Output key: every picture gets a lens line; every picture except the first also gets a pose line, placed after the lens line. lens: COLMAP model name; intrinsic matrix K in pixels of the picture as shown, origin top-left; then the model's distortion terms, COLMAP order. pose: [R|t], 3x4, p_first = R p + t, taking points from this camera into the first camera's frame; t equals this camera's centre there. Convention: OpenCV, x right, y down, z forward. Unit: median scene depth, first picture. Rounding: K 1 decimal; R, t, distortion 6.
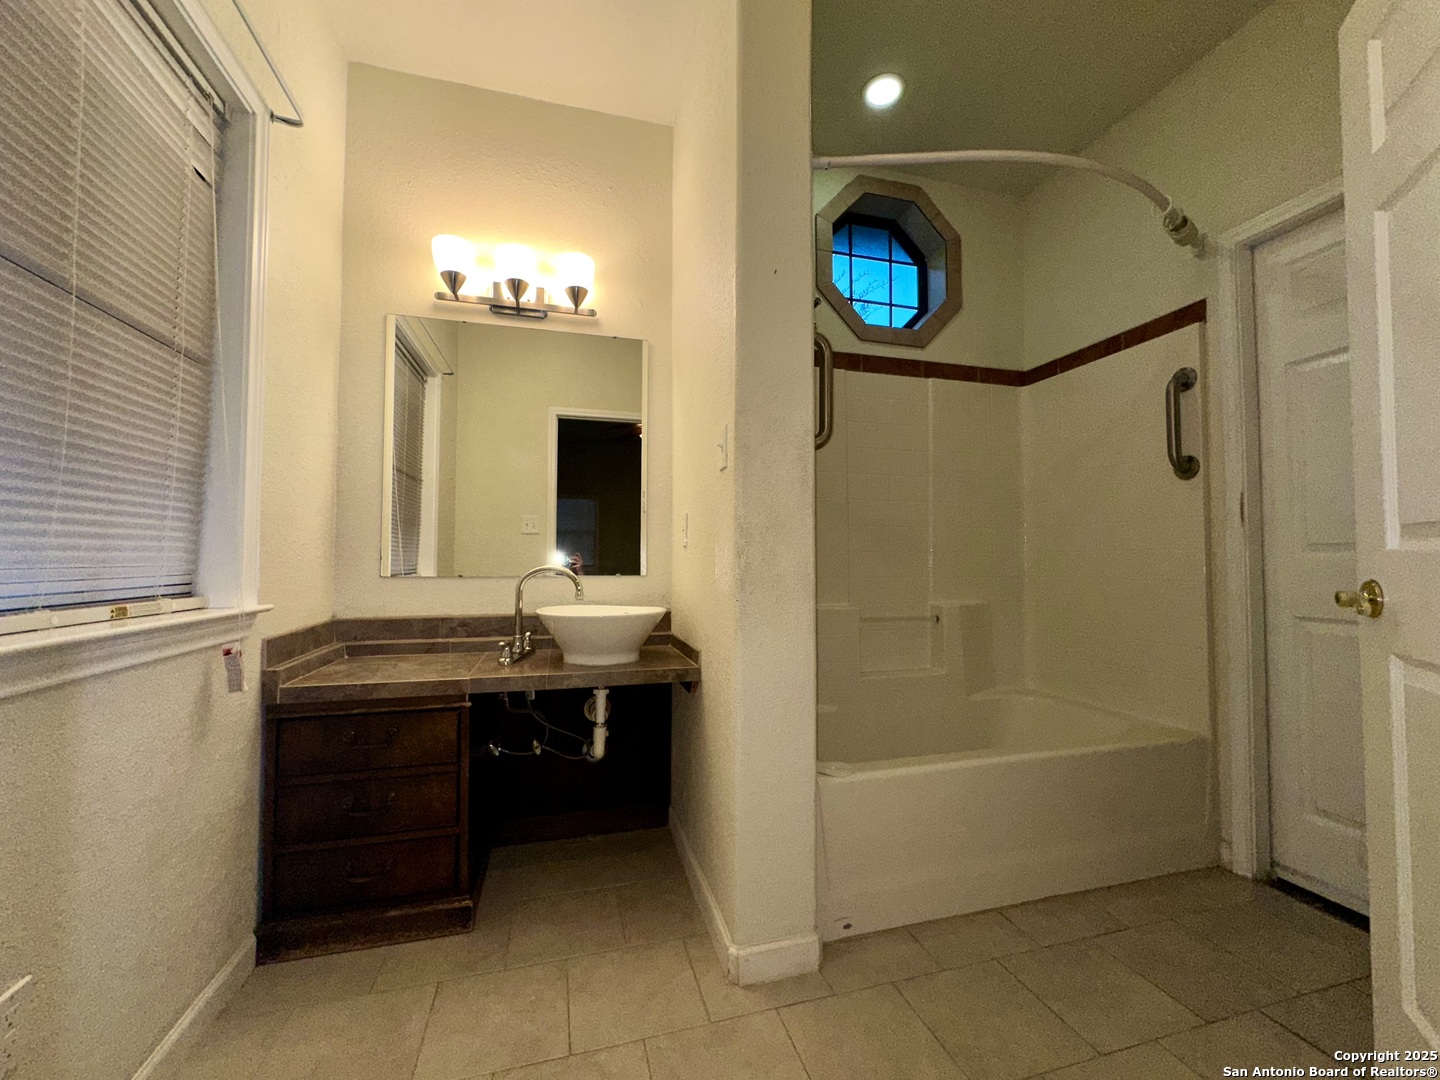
lens RADIAL K [[578.7, 0, 719.4], [0, 578.7, 538.5], [0, 0, 1]] dist [-0.003430, -0.000221]
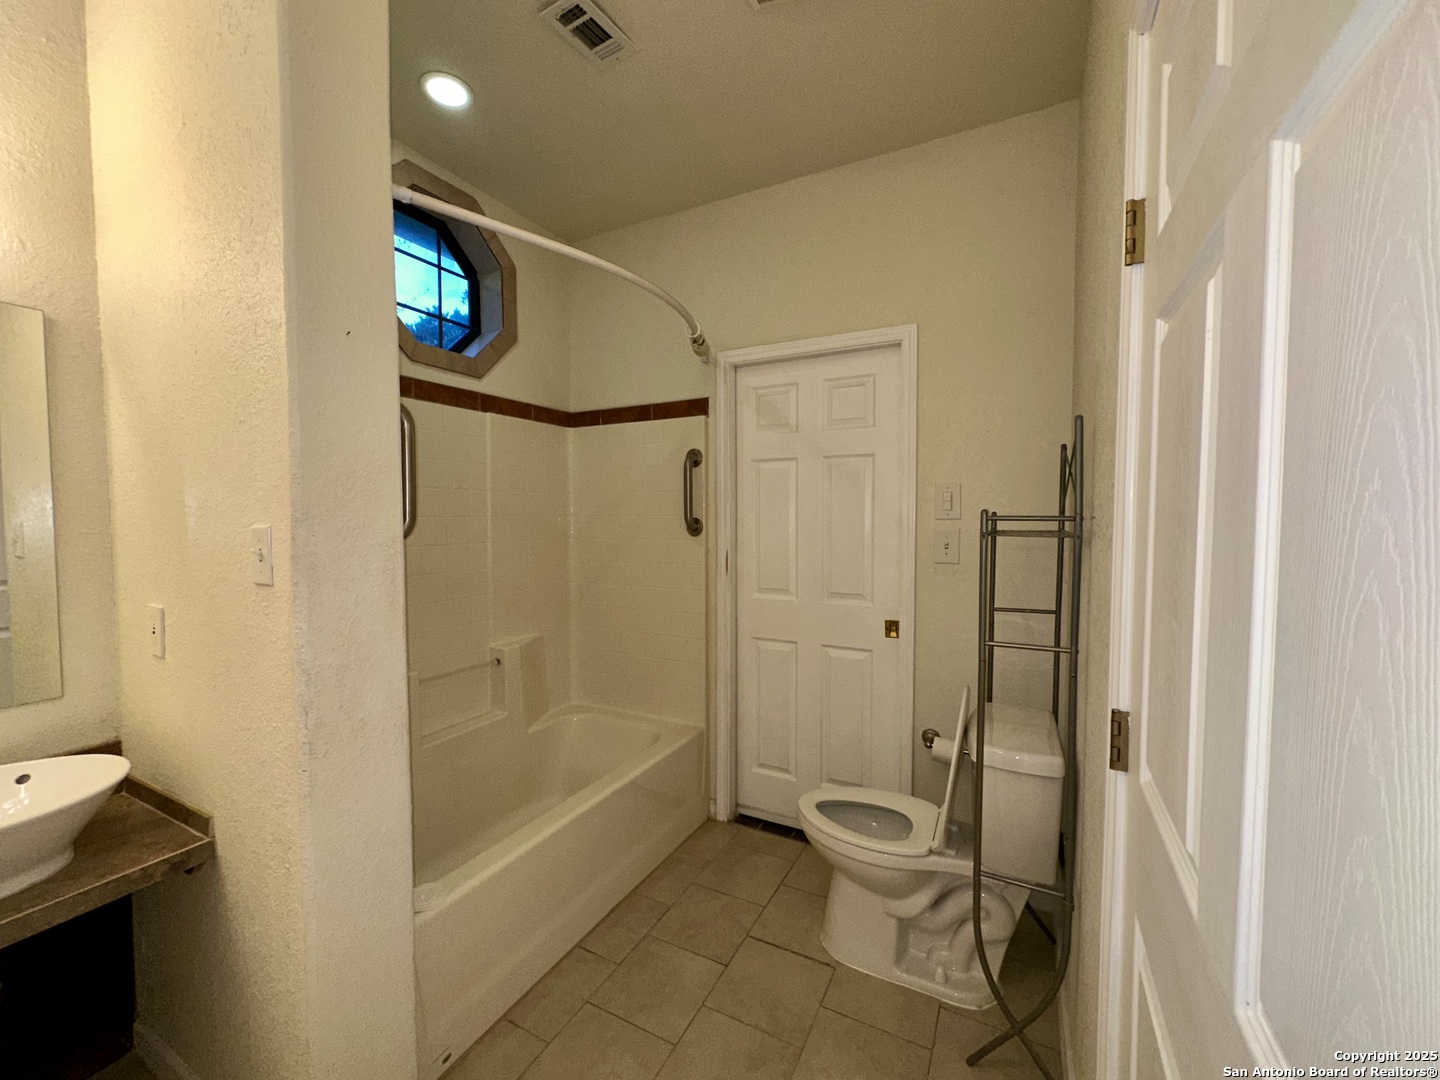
lens RADIAL K [[578.7, 0, 723.0], [0, 578.7, 537.3], [0, 0, 1]] dist [-0.003430, -0.000221]
pose [[0.681909, -0.030868, 0.730785, -0.099616], [-0.023035, 0.997707, 0.063638, -0.186065], [-0.731074, -0.060229, 0.679634, 0.069026]]
